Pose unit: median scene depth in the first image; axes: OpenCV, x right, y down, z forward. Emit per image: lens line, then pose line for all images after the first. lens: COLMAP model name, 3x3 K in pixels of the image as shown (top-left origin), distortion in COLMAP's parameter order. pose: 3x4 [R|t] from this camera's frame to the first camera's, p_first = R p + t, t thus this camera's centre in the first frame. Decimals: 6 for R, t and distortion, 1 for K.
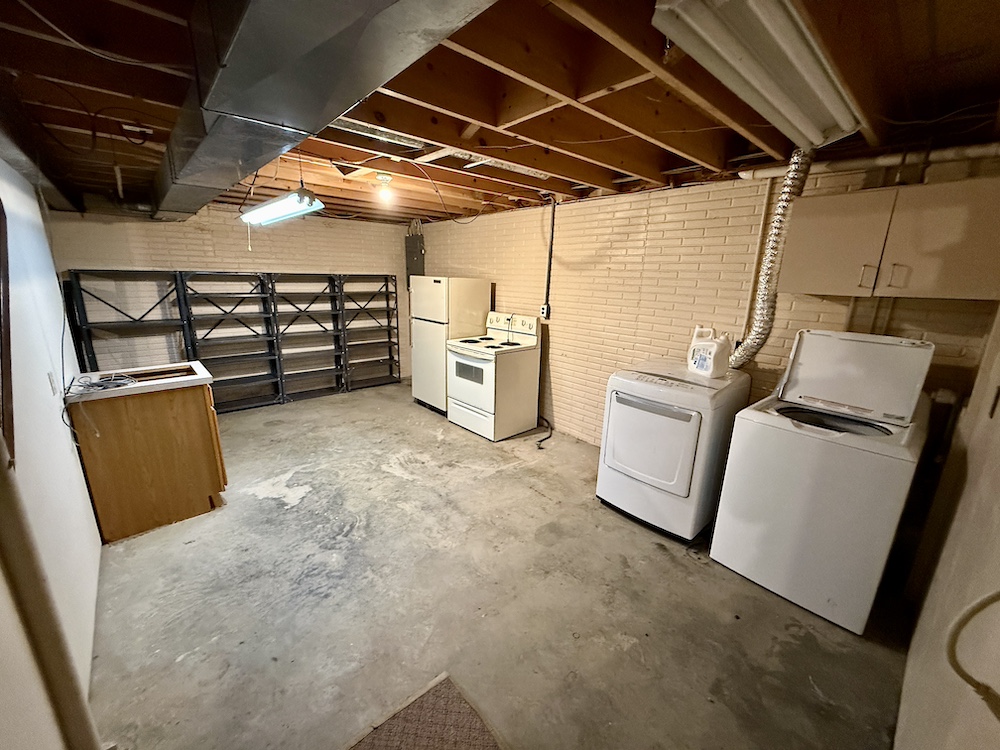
lens RADIAL K [[399.7, 0, 500.0], [0, 399.7, 375.0], [0, 0, 1]] dist [-0.000608, 0.000071]
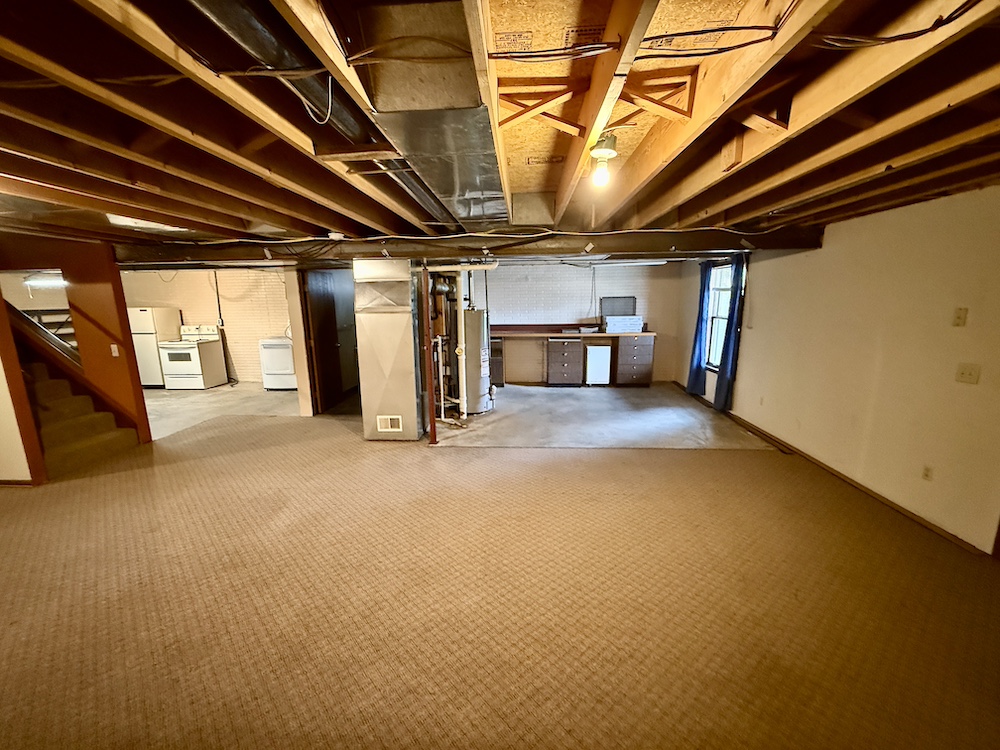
lens RADIAL K [[399.7, 0, 500.0], [0, 399.7, 375.0], [0, 0, 1]] dist [-0.000608, 0.000071]
pose [[0.710196, -0.164005, 0.684635, -0.297547], [0.200249, 0.979376, 0.026885, 0.316628], [-0.674924, 0.118004, 0.728390, -1.327791]]
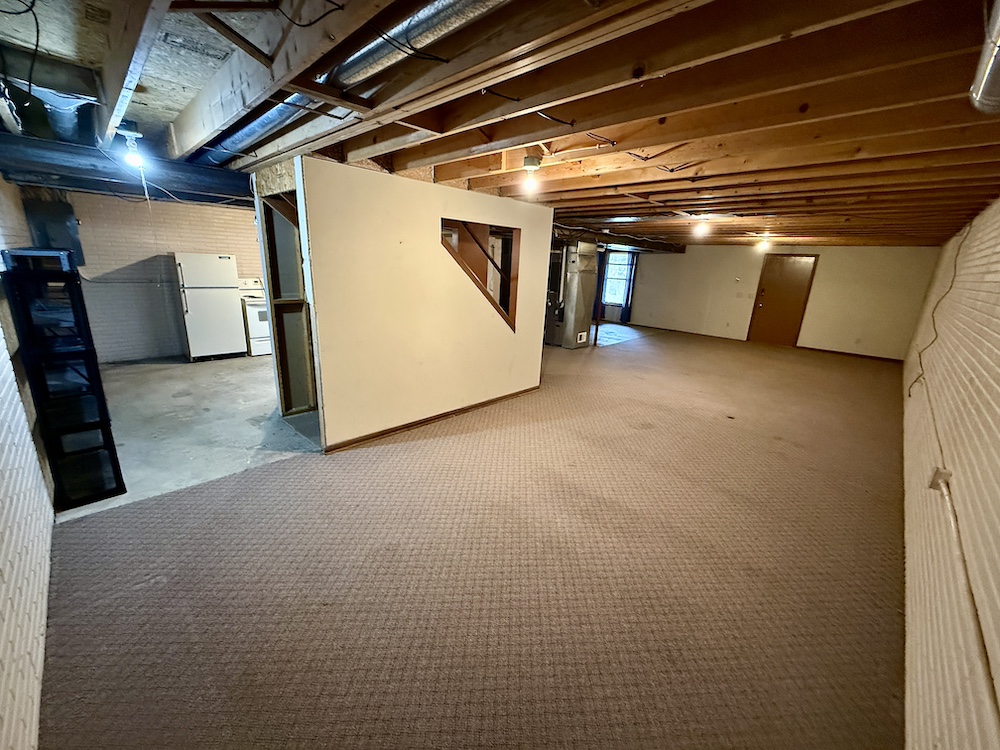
lens RADIAL K [[399.7, 0, 500.0], [0, 399.7, 375.0], [0, 0, 1]] dist [-0.000608, 0.000071]
pose [[-0.066259, -0.297066, 0.952555, -1.702288], [0.198422, 0.931664, 0.304353, -0.090219], [-0.977874, 0.209174, -0.002787, 0.159722]]
